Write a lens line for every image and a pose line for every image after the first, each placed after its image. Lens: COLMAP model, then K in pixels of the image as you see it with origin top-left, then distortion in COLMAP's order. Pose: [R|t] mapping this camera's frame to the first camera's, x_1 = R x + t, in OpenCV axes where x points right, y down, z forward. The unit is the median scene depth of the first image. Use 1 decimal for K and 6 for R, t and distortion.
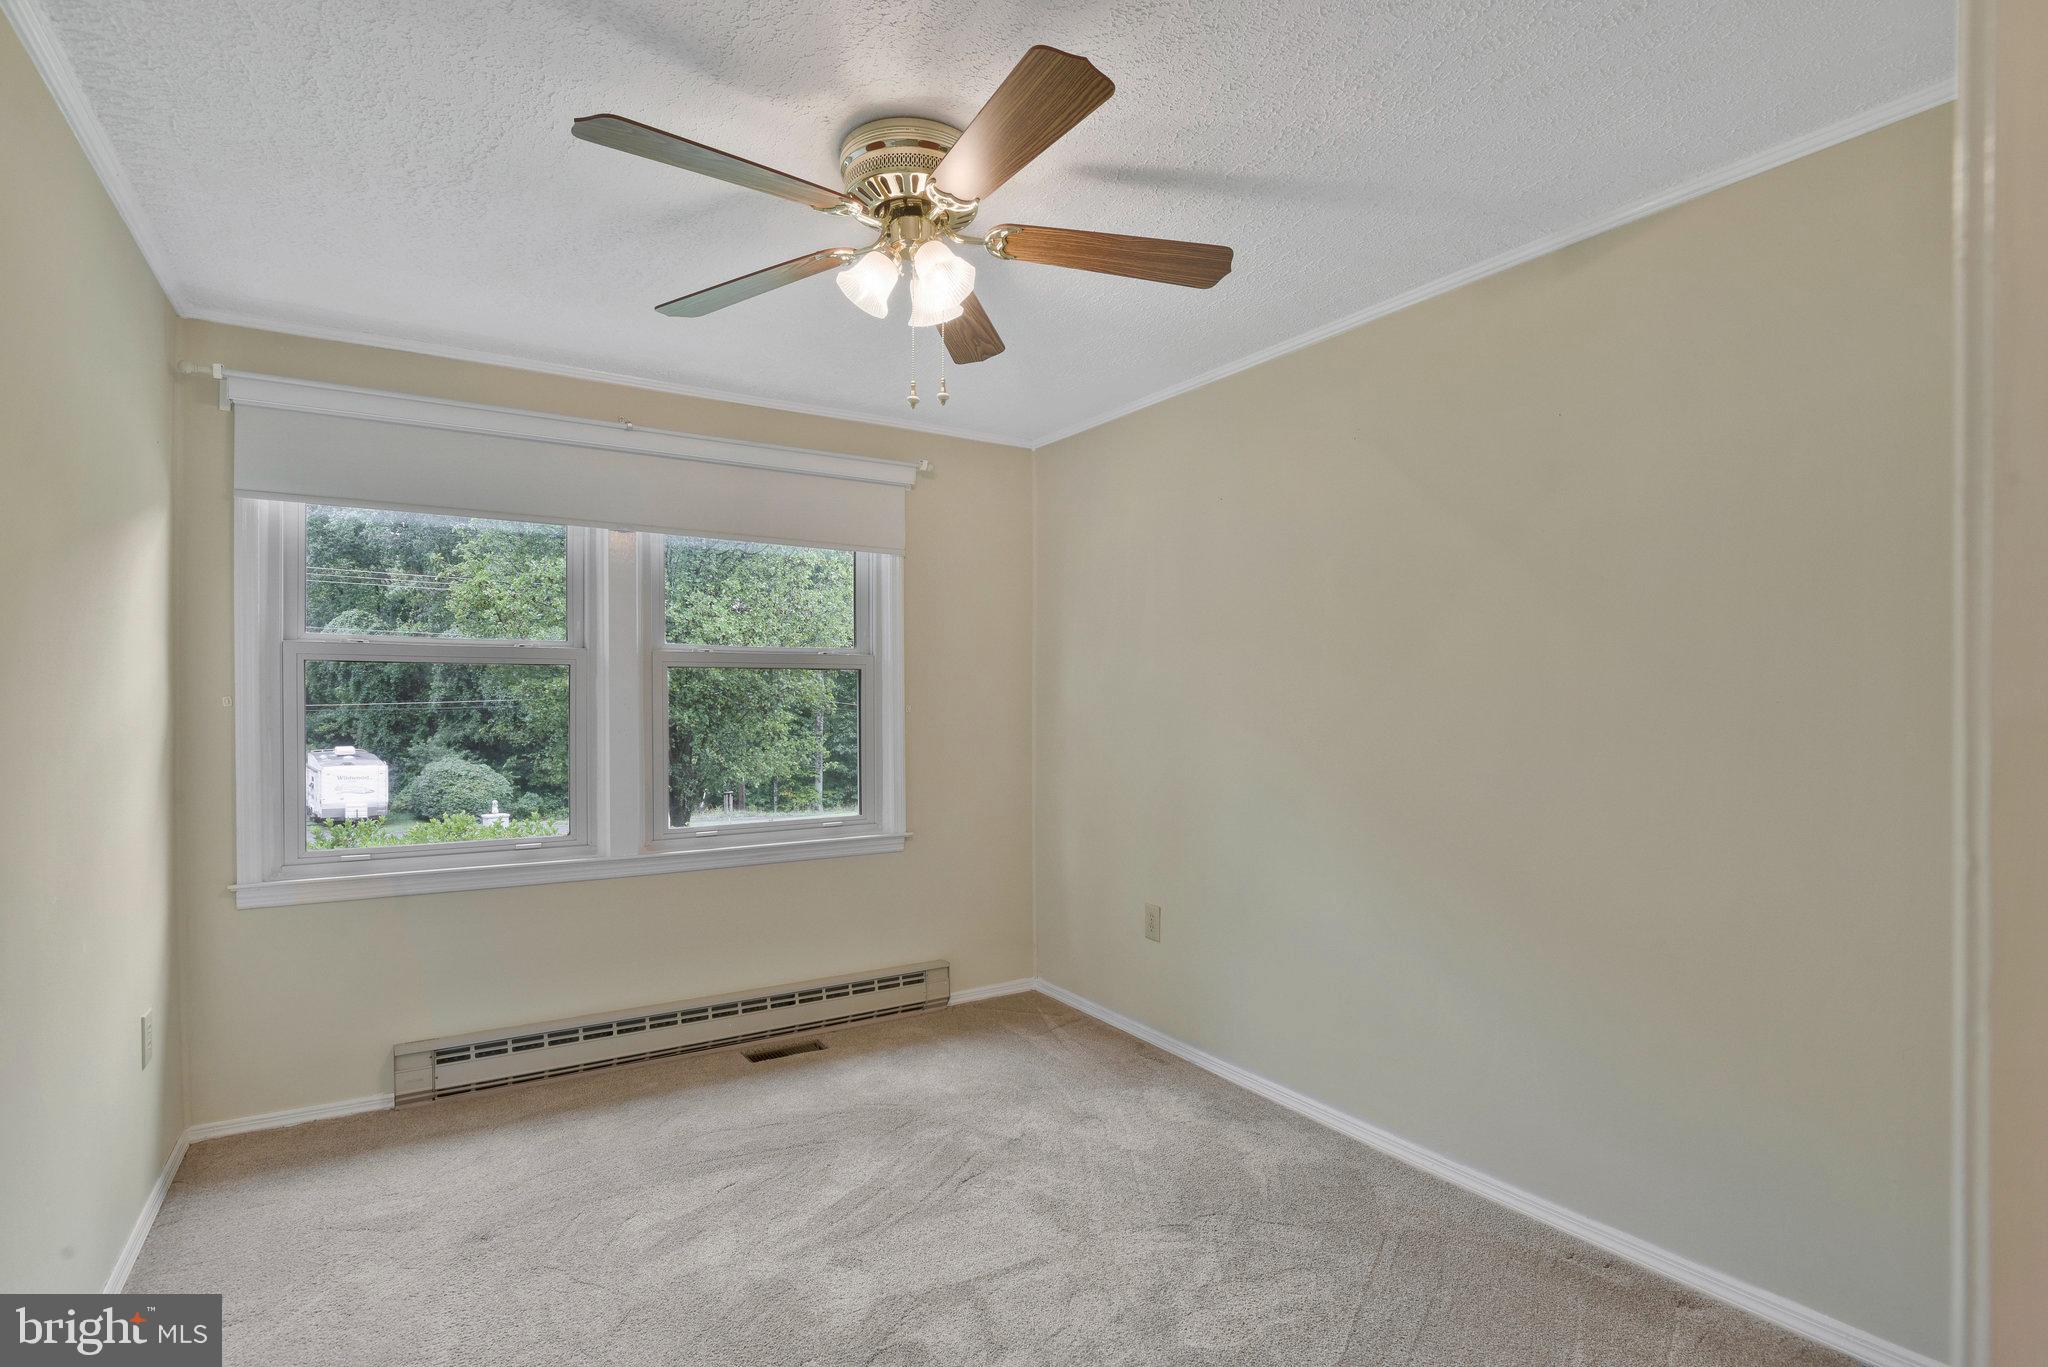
lens RADIAL K [[967.9, 0, 1027.2], [0, 967.9, 674.4], [0, 0, 1]] dist [0.002831, 0.000343]
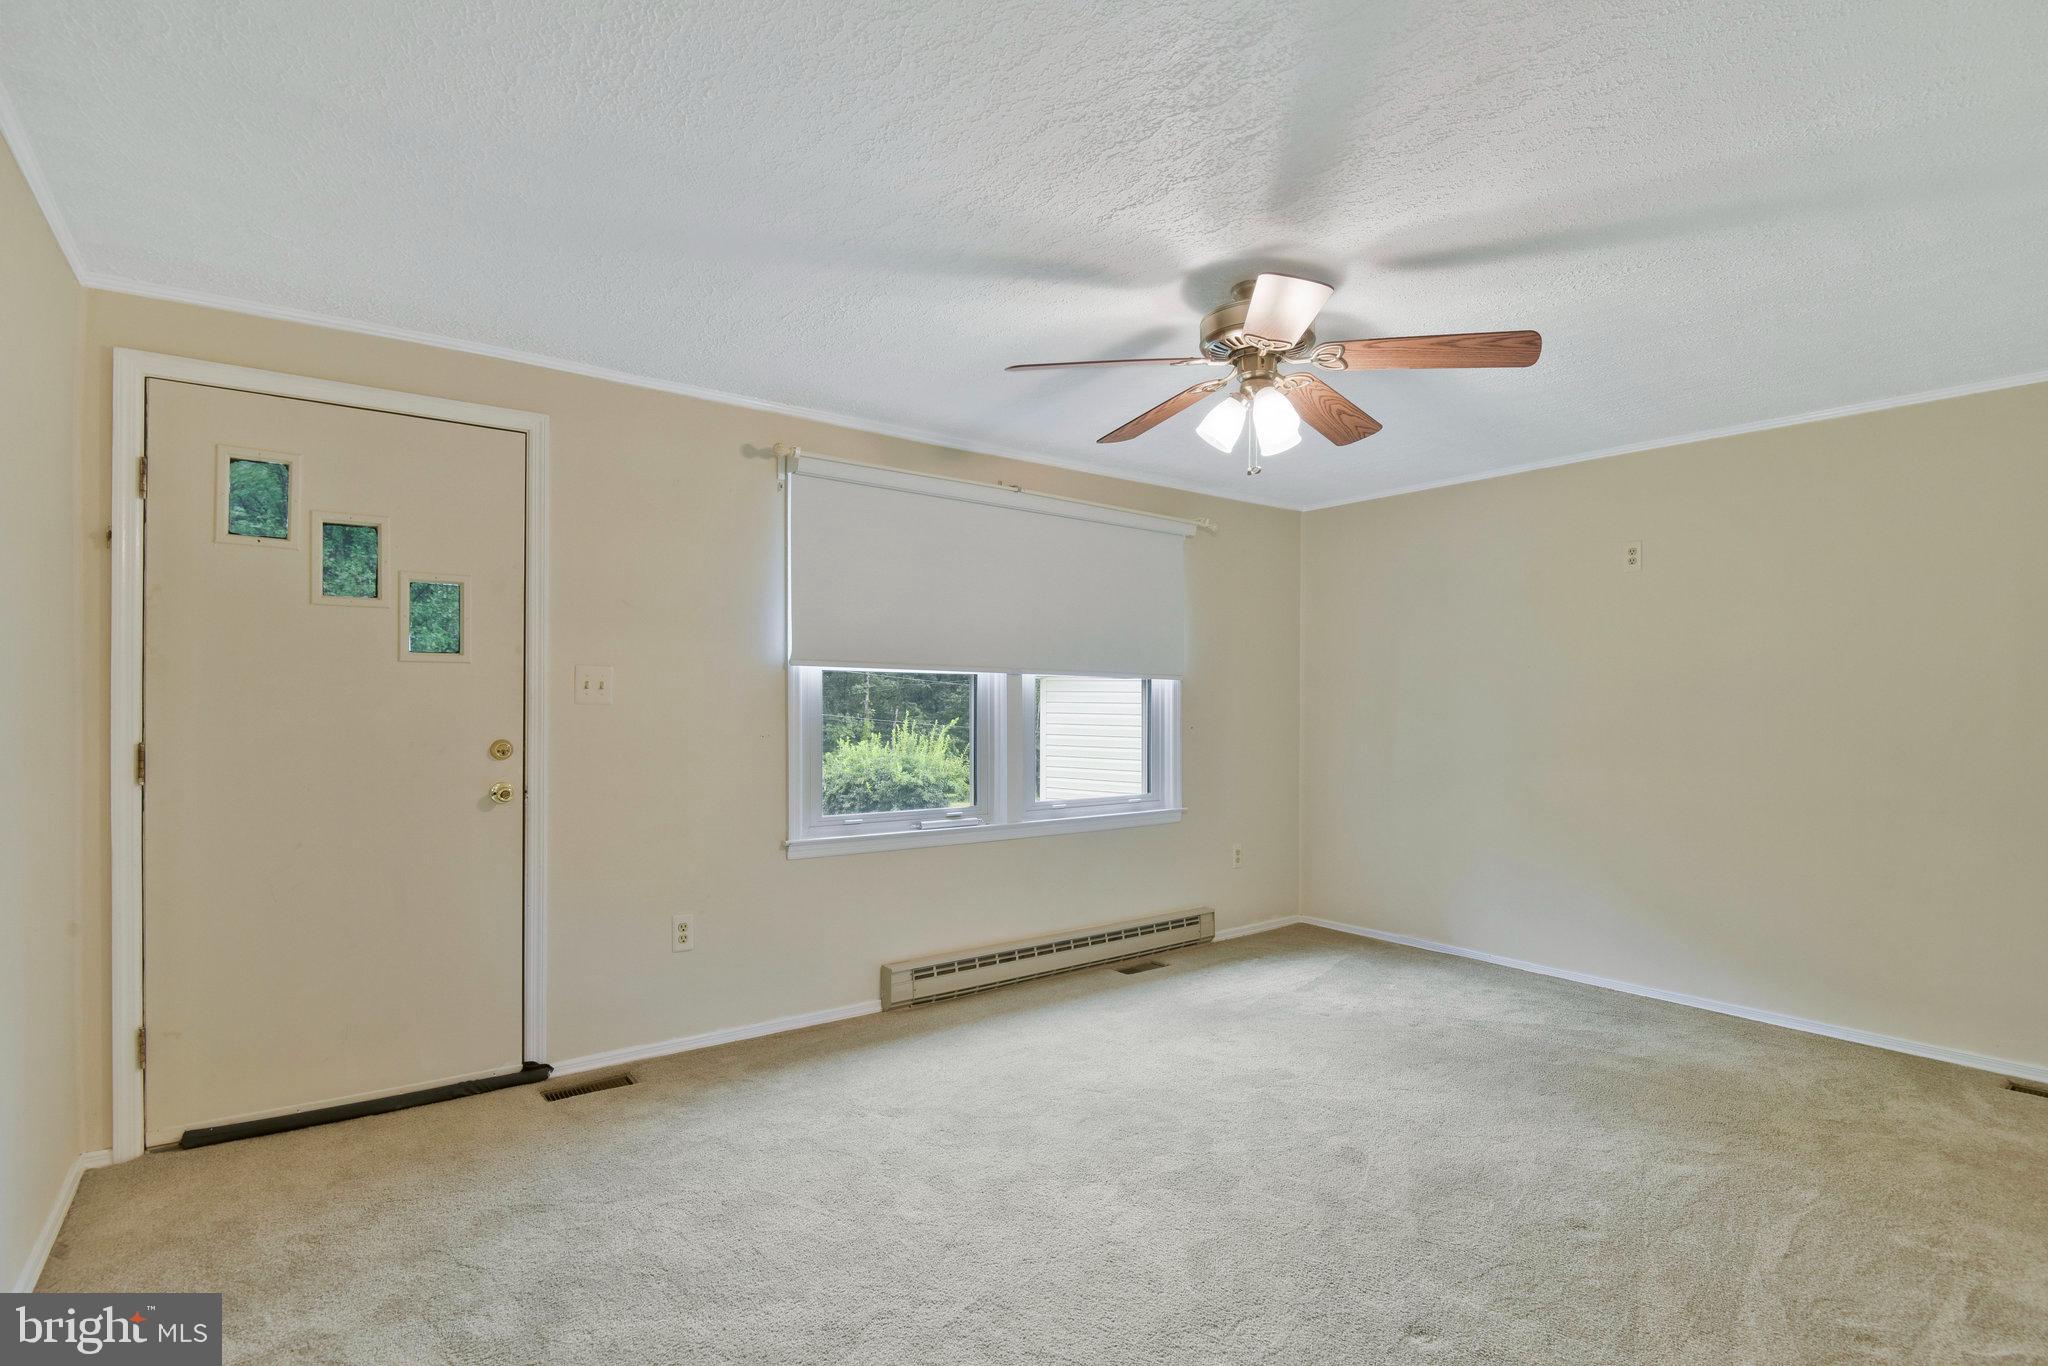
lens RADIAL K [[1005.8, 0, 1024.0], [0, 1005.8, 683.0], [0, 0, 1]] dist [-0.004242, -0.000927]
pose [[0.991590, 0.009006, 0.129104, -0.639371], [-0.009222, 0.999957, 0.001073, -0.001147], [-0.129089, -0.002255, 0.991630, -0.365948]]
